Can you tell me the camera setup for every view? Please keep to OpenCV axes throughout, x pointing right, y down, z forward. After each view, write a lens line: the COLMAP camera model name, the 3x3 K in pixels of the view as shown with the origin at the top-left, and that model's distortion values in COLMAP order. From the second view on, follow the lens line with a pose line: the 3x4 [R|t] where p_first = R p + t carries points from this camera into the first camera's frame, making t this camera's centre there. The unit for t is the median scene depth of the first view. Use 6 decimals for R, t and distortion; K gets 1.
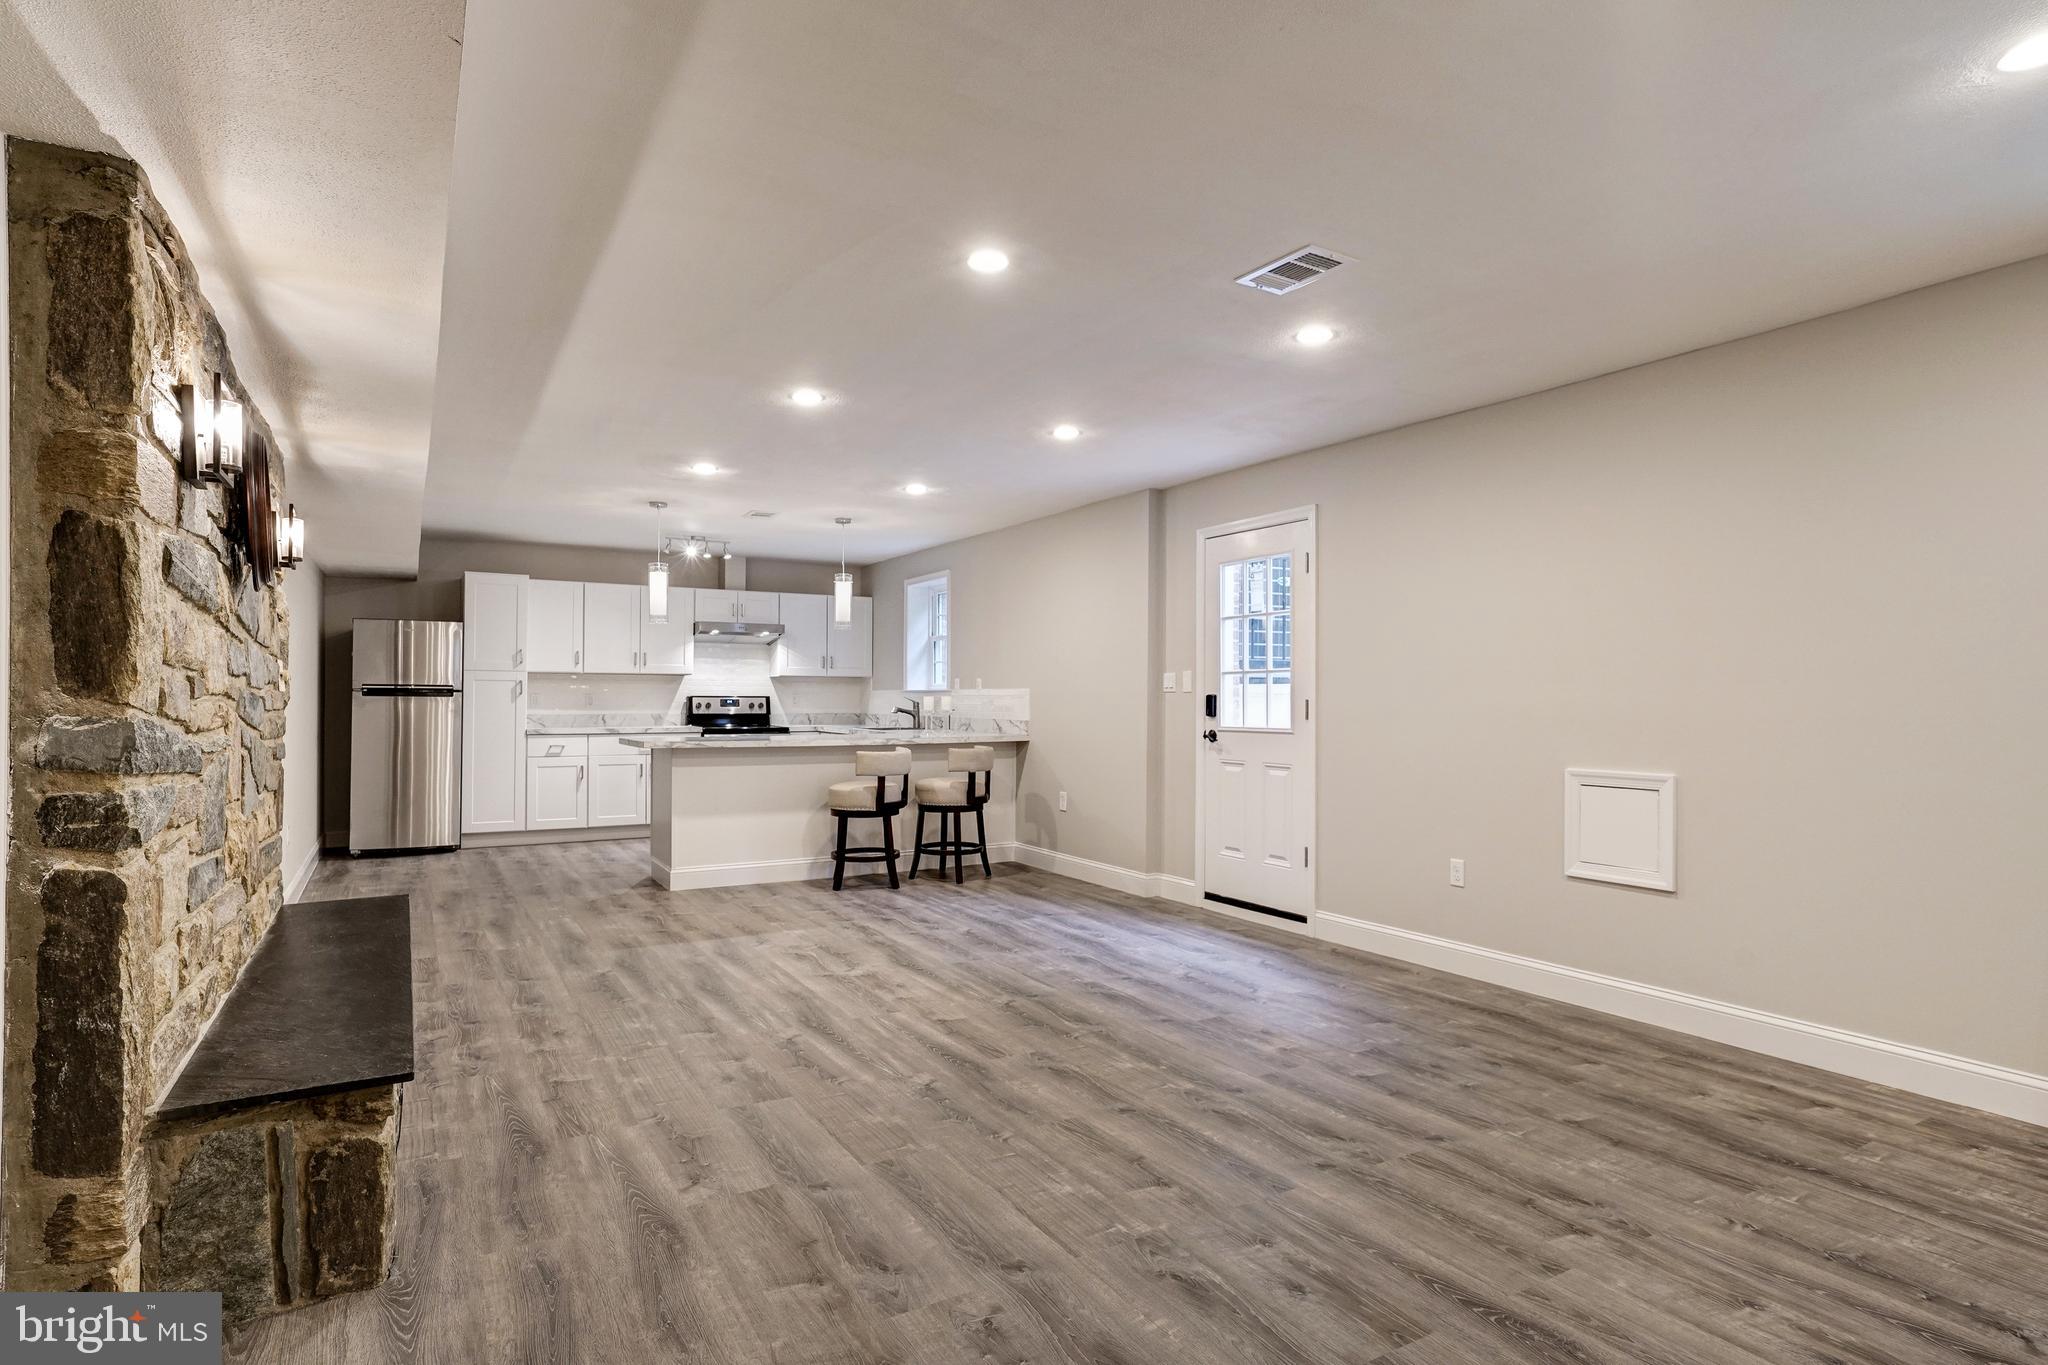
lens RADIAL K [[1077.7, 0, 1009.1], [0, 1077.7, 673.9], [0, 0, 1]] dist [-0.024986, 0.013585]
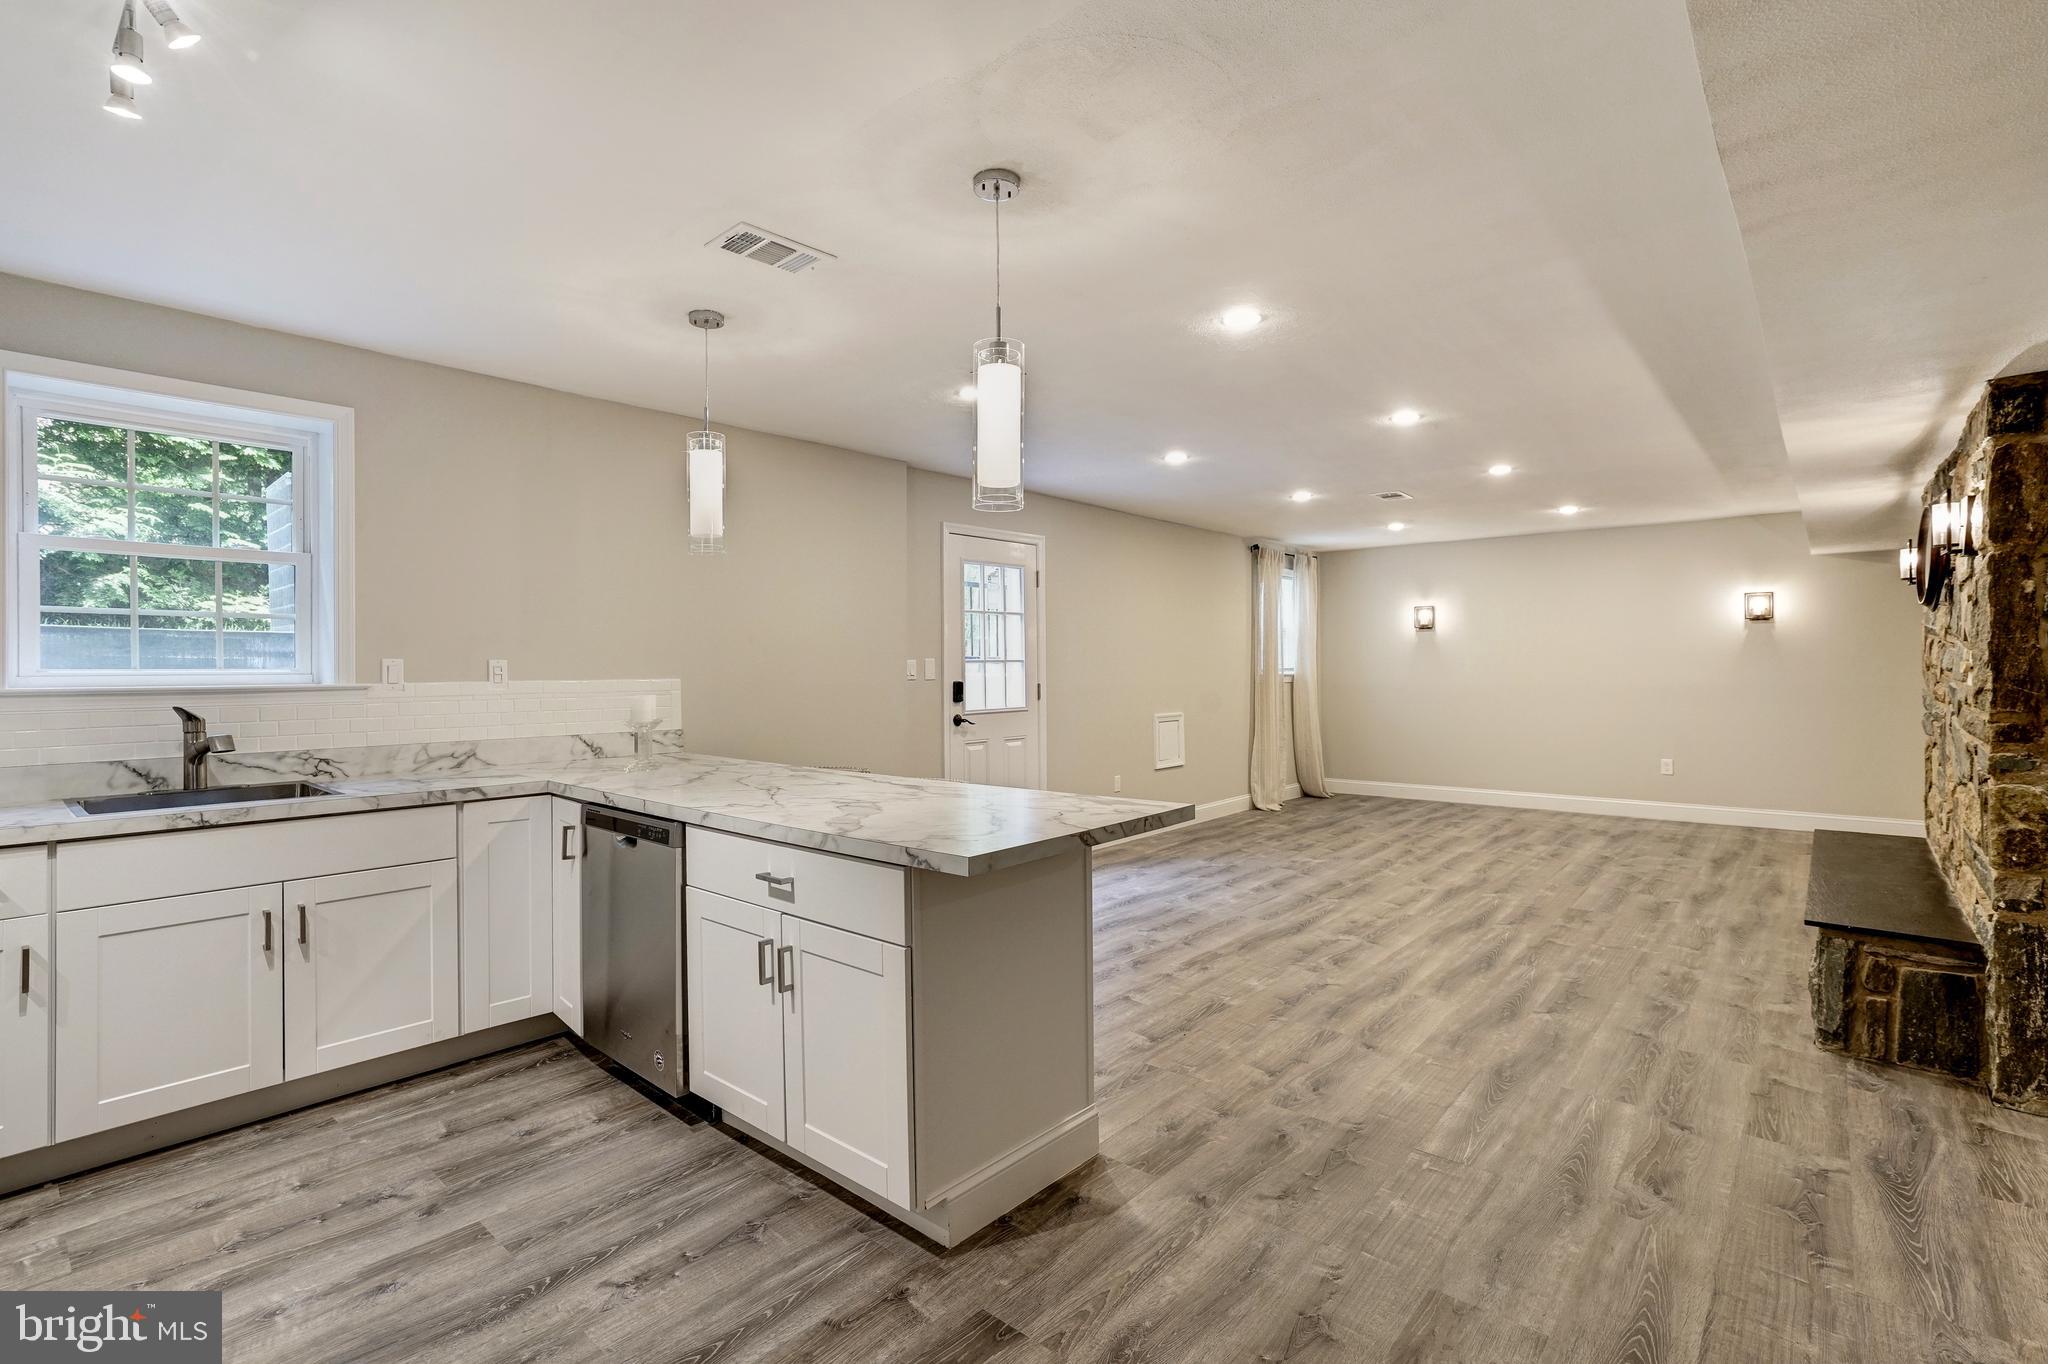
lens RADIAL K [[954.2, 0, 1016.7], [0, 954.2, 666.1], [0, 0, 1]] dist [-0.032473, 0.014162]
pose [[-0.333532, 0.002166, 0.942736, -0.953921], [-0.012642, 0.999897, -0.006770, 0.012518], [-0.942654, -0.014176, -0.333471, 1.665039]]
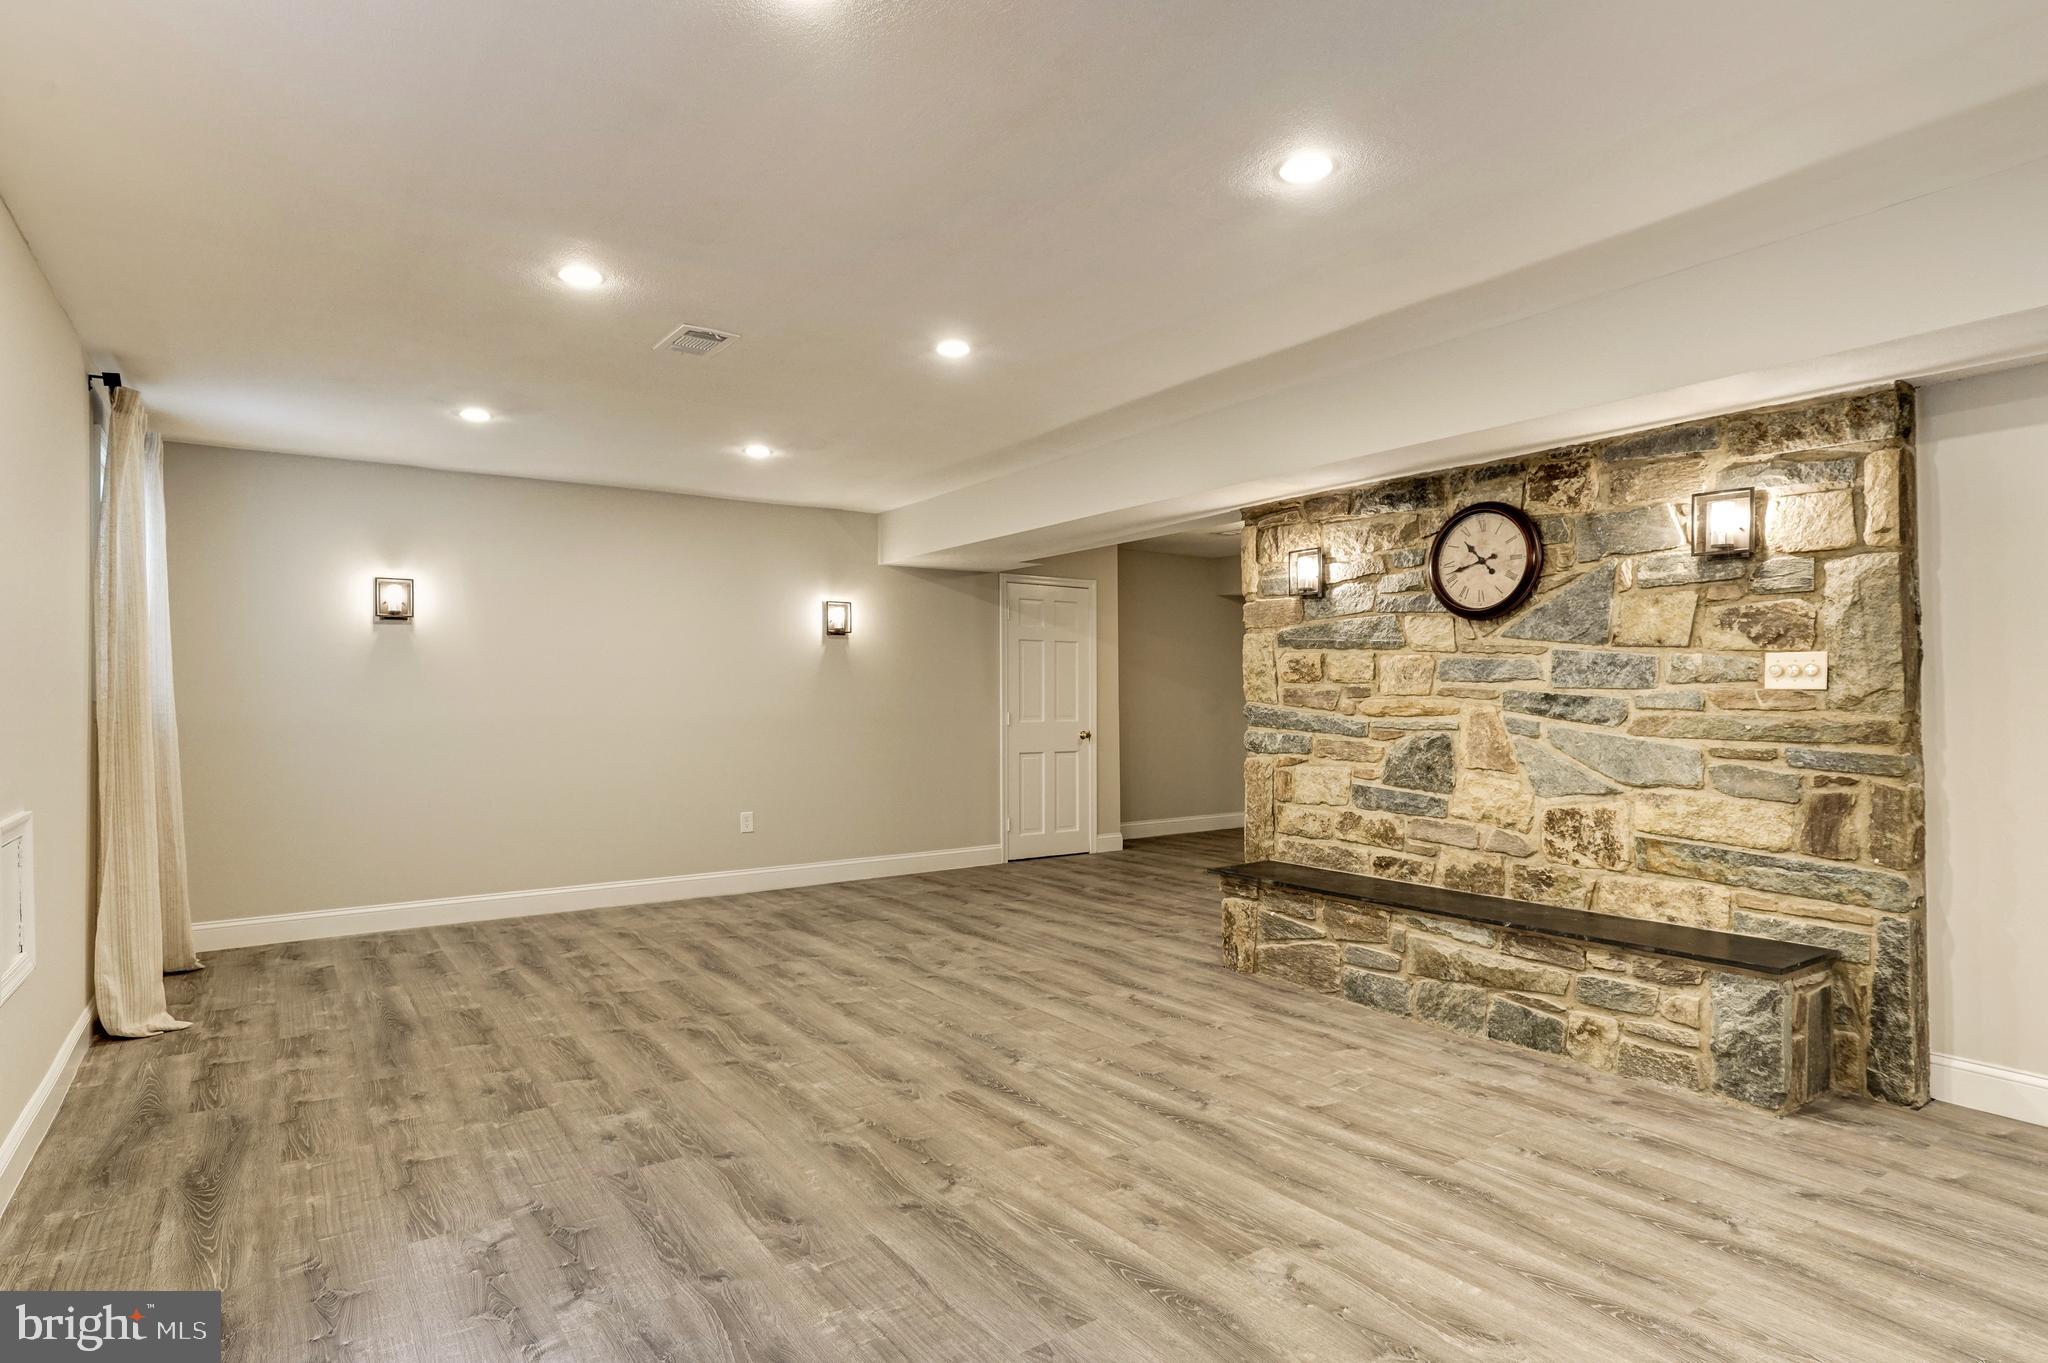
lens RADIAL K [[1077.7, 0, 1024.2], [0, 1077.7, 688.6], [0, 0, 1]] dist [-0.024986, 0.013585]
pose [[-0.995029, 0.003394, -0.099532, 0.016113], [0.006411, 0.999529, -0.030006, 0.031584], [0.099383, -0.030494, -0.994582, 1.499569]]
